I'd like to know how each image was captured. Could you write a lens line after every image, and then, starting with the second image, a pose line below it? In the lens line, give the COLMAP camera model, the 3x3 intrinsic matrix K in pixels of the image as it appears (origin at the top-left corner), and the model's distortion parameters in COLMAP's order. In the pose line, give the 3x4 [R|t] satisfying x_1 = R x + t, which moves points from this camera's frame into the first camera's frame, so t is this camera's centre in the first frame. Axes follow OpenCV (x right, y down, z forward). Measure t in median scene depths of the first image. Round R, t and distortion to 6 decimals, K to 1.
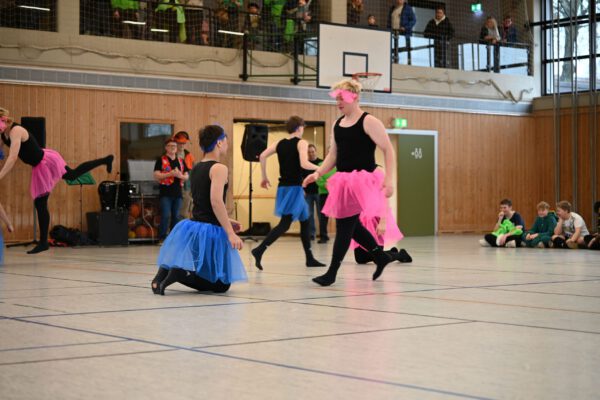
lens RADIAL K [[1220.1, 0, 300.0], [0, 1220.1, 200.0], [0, 0, 1]] dist [-0.008588, -0.414493]
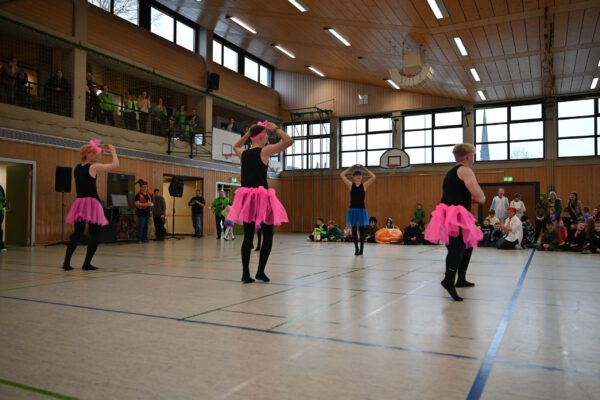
lens RADIAL K [[482.4, 0, 300.0], [0, 482.4, 200.0], [0, 0, 1]] dist [0.004900, -0.001918]
pose [[0.907027, 0.020567, 0.420569, -0.175624], [-0.006236, 0.999353, -0.035423, -0.001670], [-0.421025, 0.029507, 0.906569, 0.237737]]
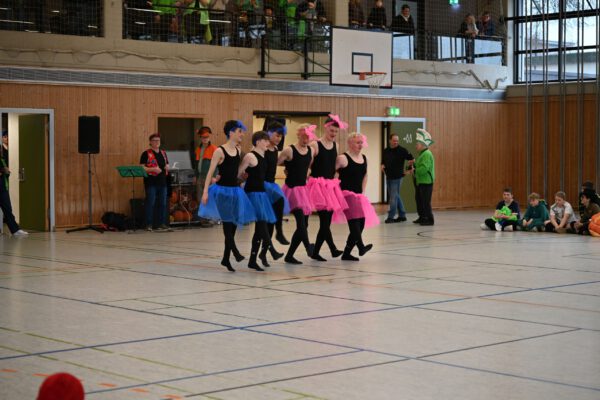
lens RADIAL K [[1220.1, 0, 300.0], [0, 1220.1, 200.0], [0, 0, 1]] dist [-0.008588, -0.414493]
pose [[0.997720, -0.001684, 0.067473, -0.087136], [-0.001309, 0.999018, 0.044297, -0.035389], [-0.067481, -0.044284, 0.996737, -0.118128]]
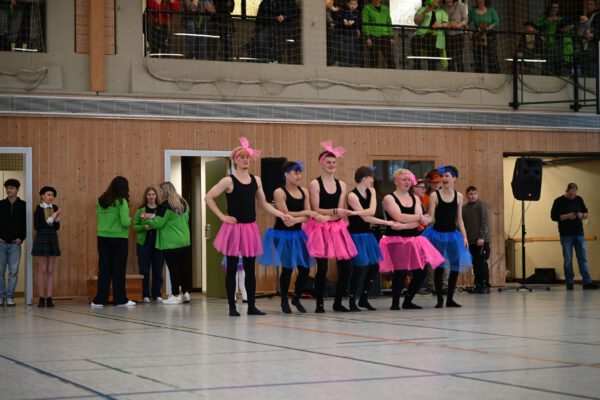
lens RADIAL K [[1308.2, 0, 300.0], [0, 1308.2, 200.0], [0, 0, 1]] dist [0.011084, -0.140506]
pose [[0.966534, -0.023063, -0.255500, 0.045167], [0.014564, 0.999277, -0.035108, -0.000731], [0.256125, 0.030212, 0.966171, 0.041939]]
